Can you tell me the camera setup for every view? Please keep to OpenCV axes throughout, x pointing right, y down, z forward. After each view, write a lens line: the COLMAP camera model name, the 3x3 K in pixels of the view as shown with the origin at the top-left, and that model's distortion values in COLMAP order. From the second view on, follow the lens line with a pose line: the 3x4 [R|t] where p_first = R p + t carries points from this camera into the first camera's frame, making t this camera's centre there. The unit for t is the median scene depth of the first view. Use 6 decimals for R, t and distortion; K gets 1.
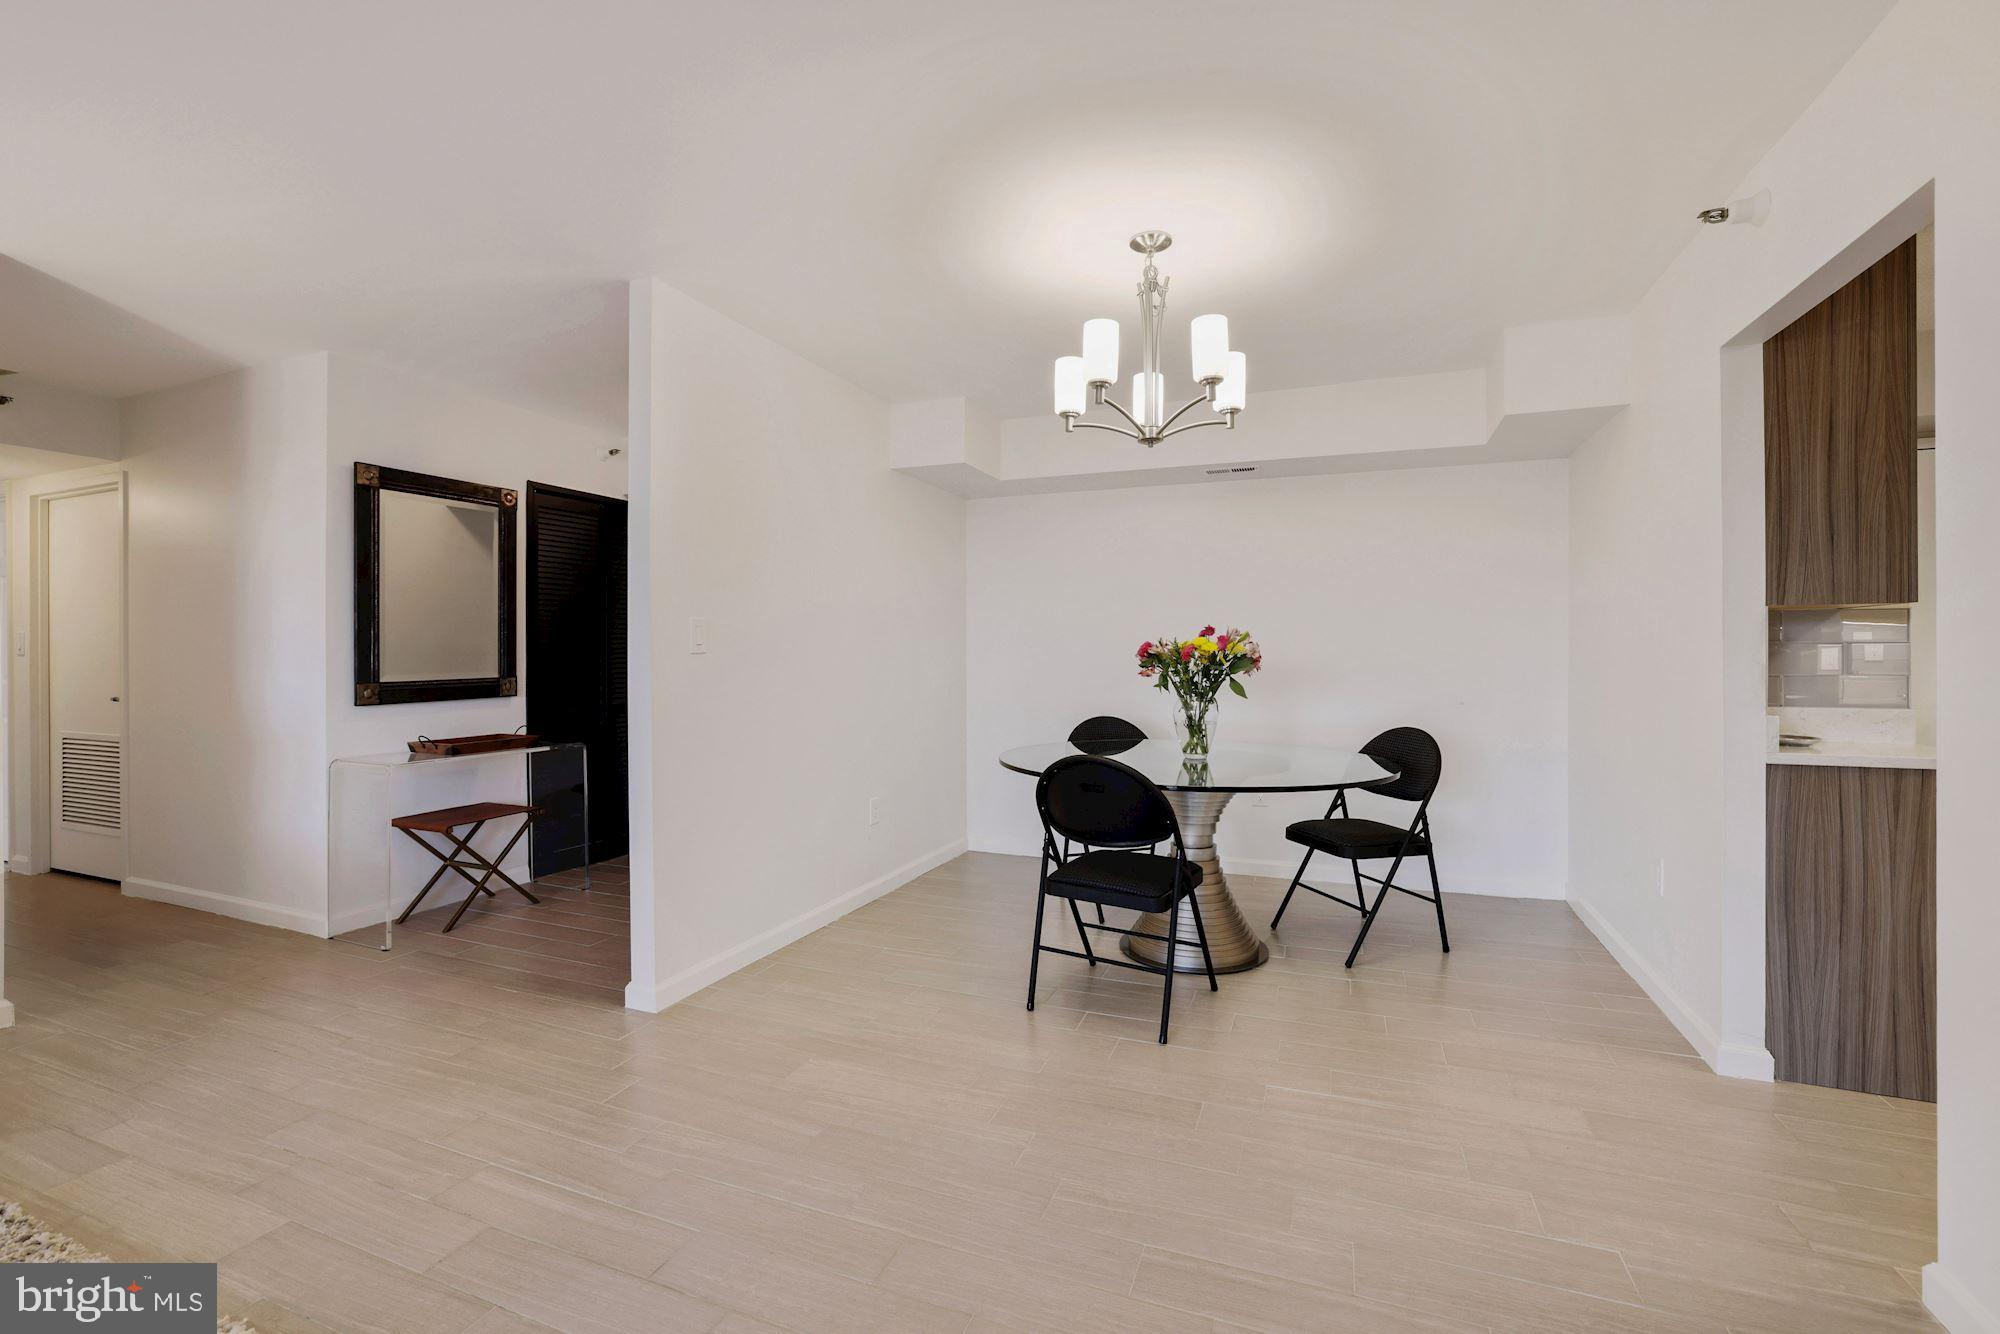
lens RADIAL K [[1004.9, 0, 1075.6], [0, 1004.9, 665.4], [0, 0, 1]] dist [0.000035, 0.000006]
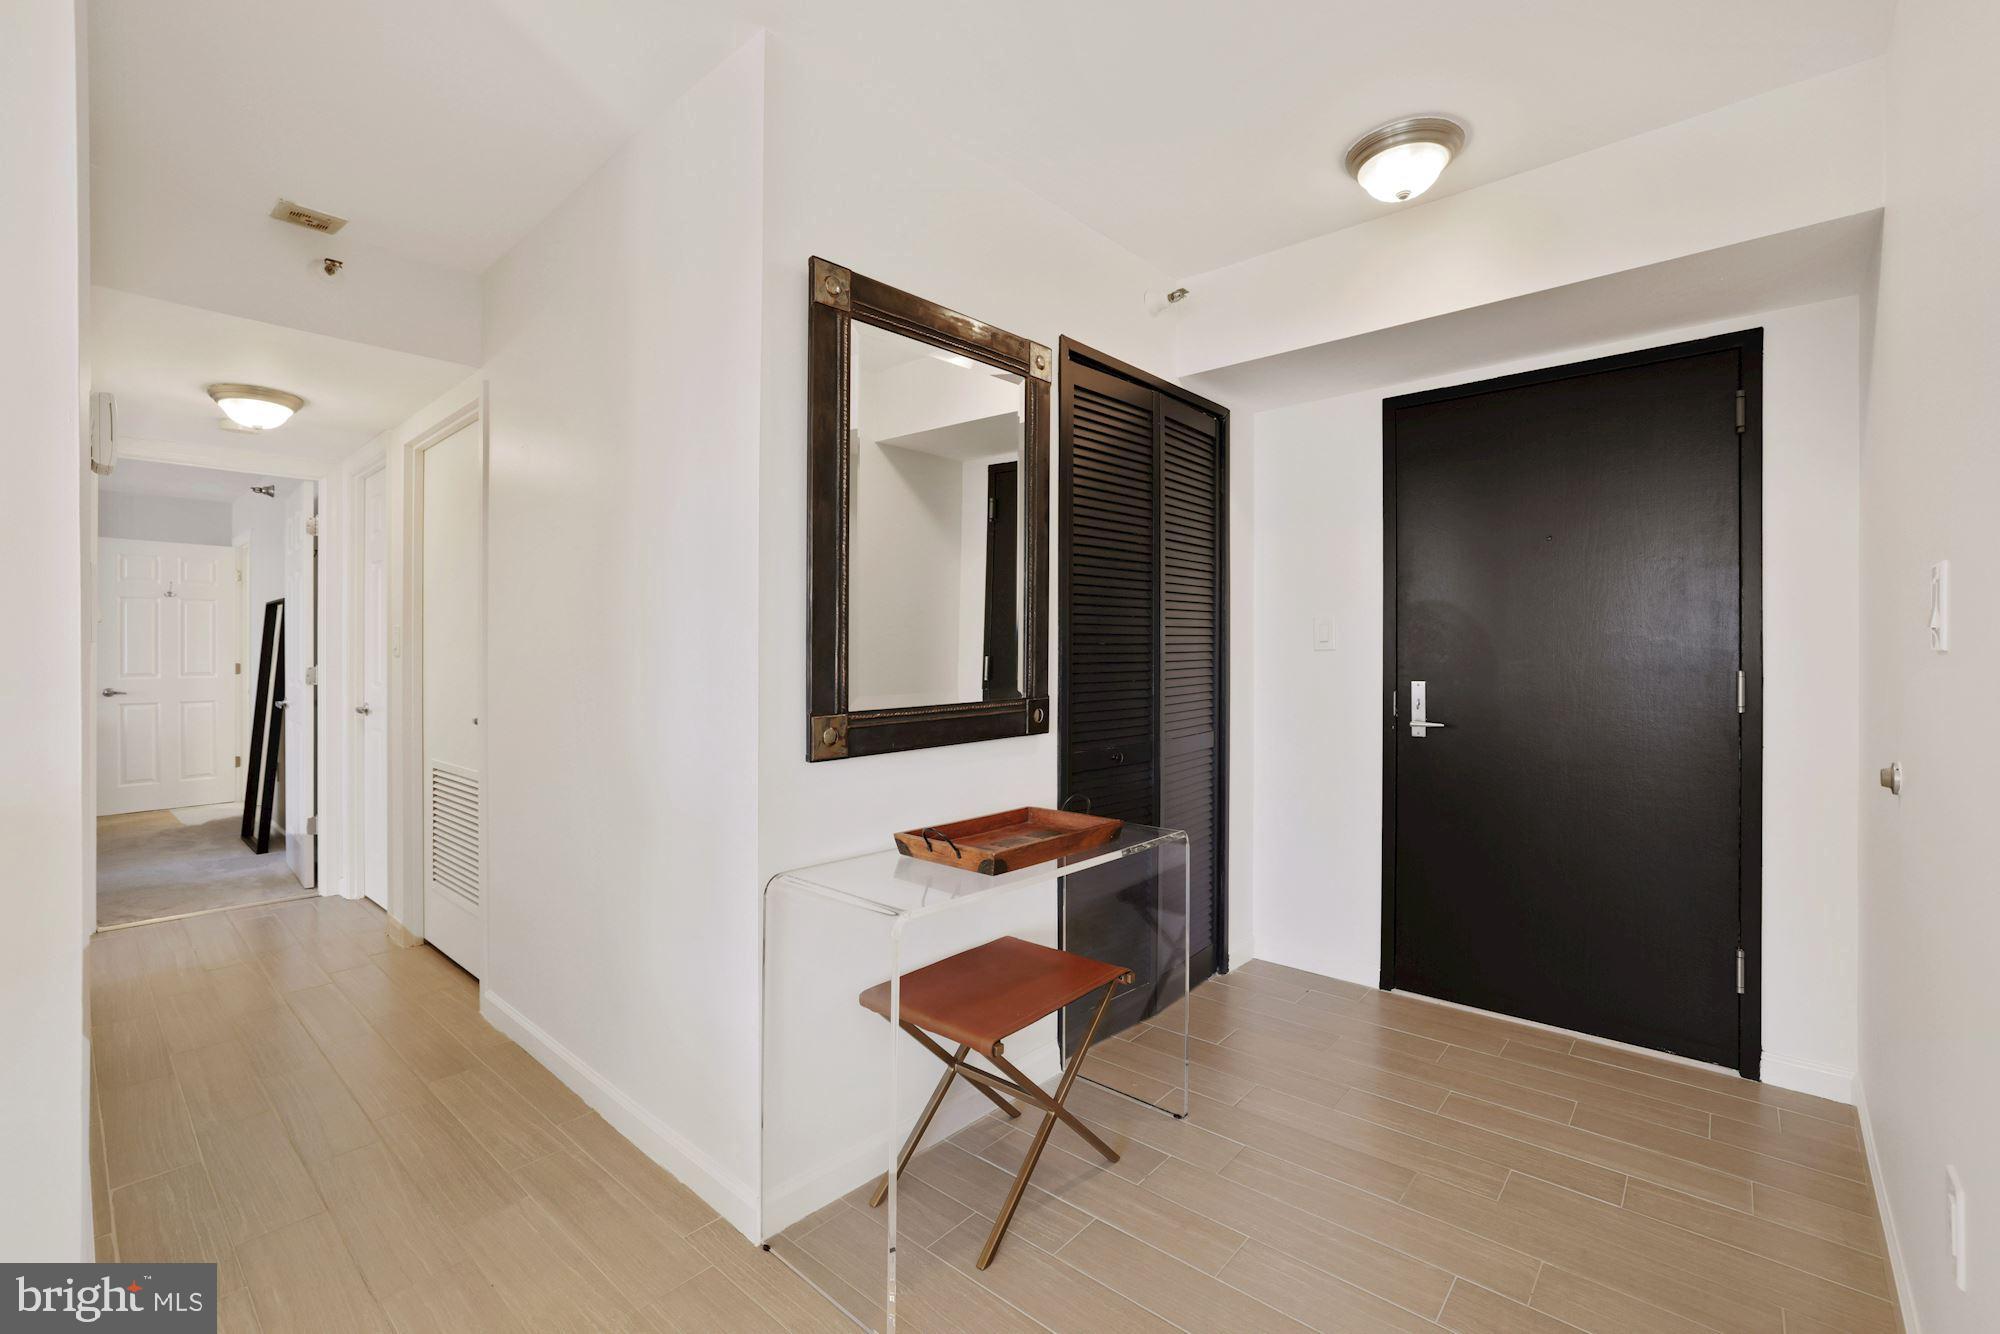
lens RADIAL K [[861.8, 0, 1000.0], [0, 861.8, 667.0], [0, 0, 1]] dist [-0.036388, -0.000025]
pose [[0.955406, 0.007258, -0.295205, -0.495415], [-0.006738, 0.999973, 0.002778, -0.006345], [0.295217, -0.000665, 0.955430, 0.618595]]
